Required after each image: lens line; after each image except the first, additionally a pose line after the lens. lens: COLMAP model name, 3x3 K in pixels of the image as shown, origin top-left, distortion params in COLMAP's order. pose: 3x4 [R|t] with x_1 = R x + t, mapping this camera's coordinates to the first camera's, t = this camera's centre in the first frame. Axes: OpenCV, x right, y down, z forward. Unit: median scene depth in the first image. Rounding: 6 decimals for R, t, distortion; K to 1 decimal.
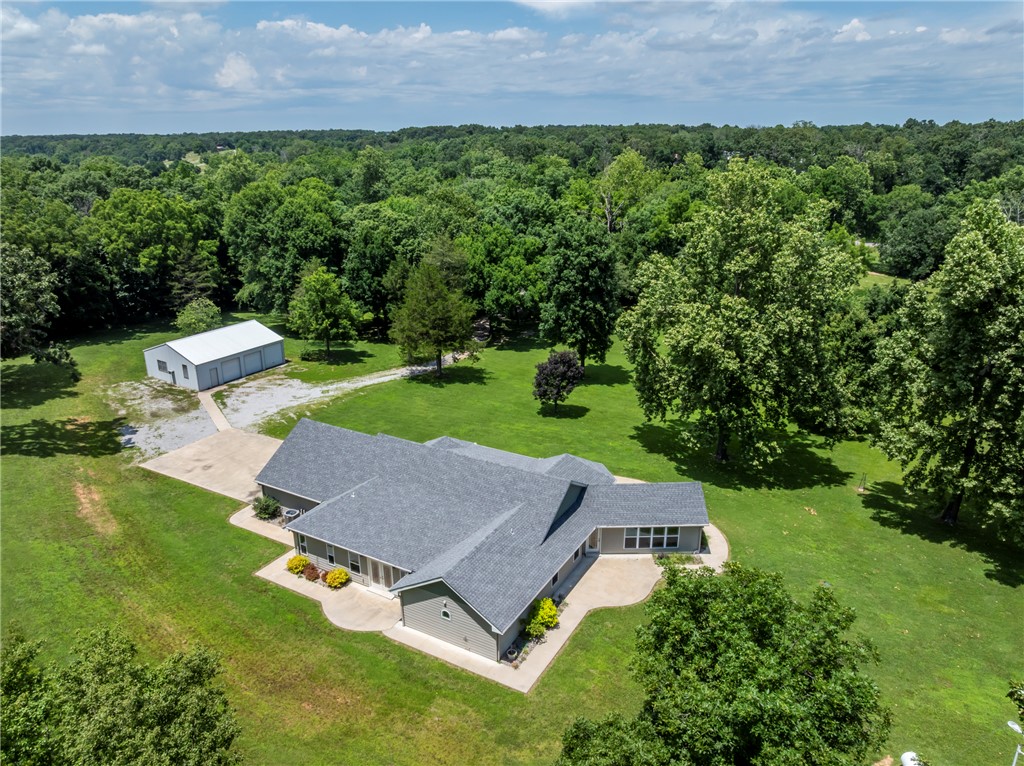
lens RADIAL K [[721.3, 0, 516.7], [0, 721.3, 373.3], [0, 0, 1]] dist [-0.043232, 0.010928]
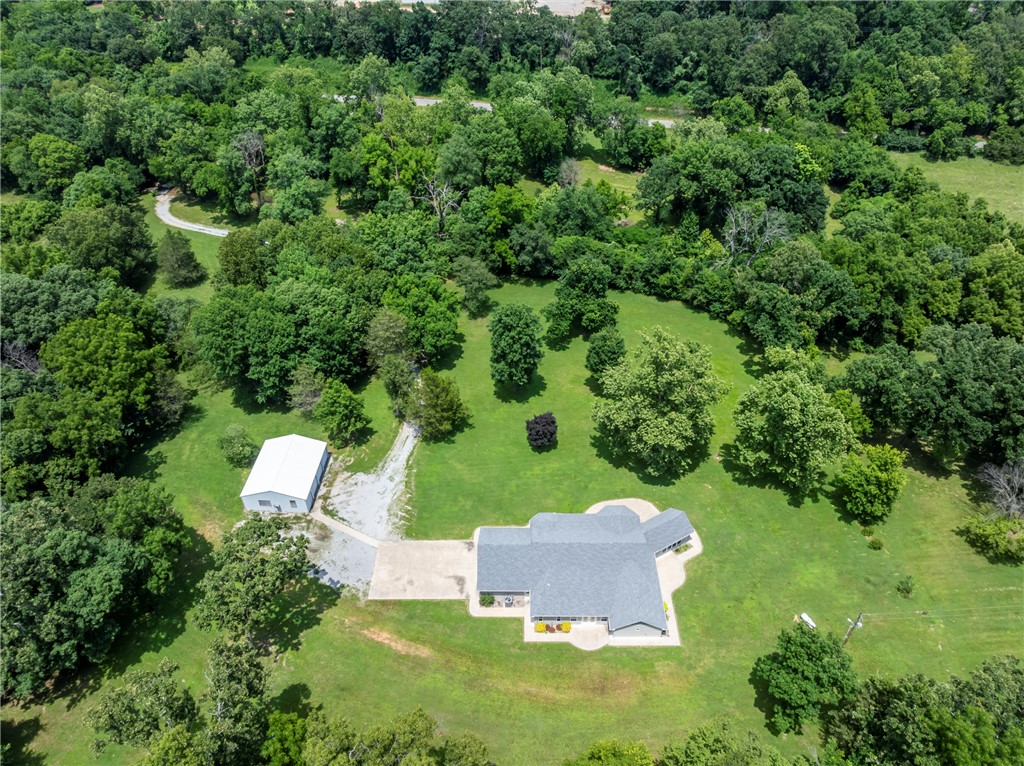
lens RADIAL K [[721.3, 0, 516.7], [0, 721.3, 373.3], [0, 0, 1]] dist [-0.043232, 0.010928]
pose [[0.873250, -0.304466, 0.380440, -0.644760], [0.152282, 0.912171, 0.380467, -0.825701], [-0.462866, -0.274308, 0.842918, -0.342340]]
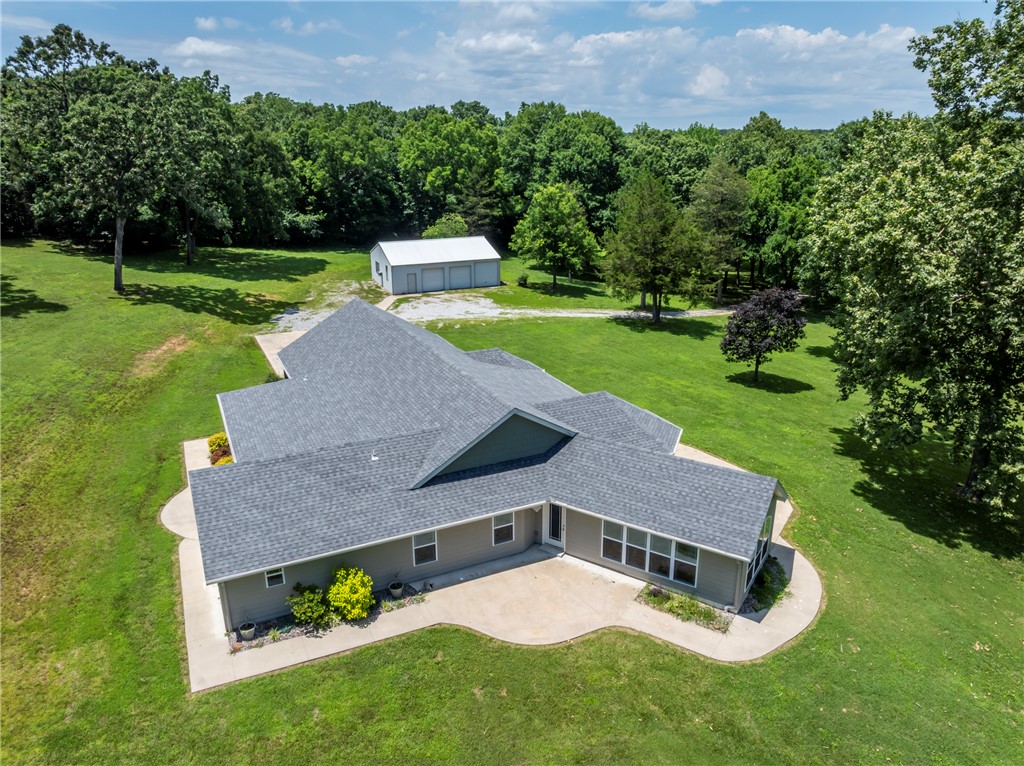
lens RADIAL K [[718.3, 0, 526.6], [0, 718.3, 387.2], [0, 0, 1]] dist [-0.073232, 0.000466]
pose [[0.830114, 0.187071, -0.525276, 0.263660], [-0.183088, 0.981256, 0.060121, 0.067027], [0.526677, 0.046264, 0.848805, 0.357614]]
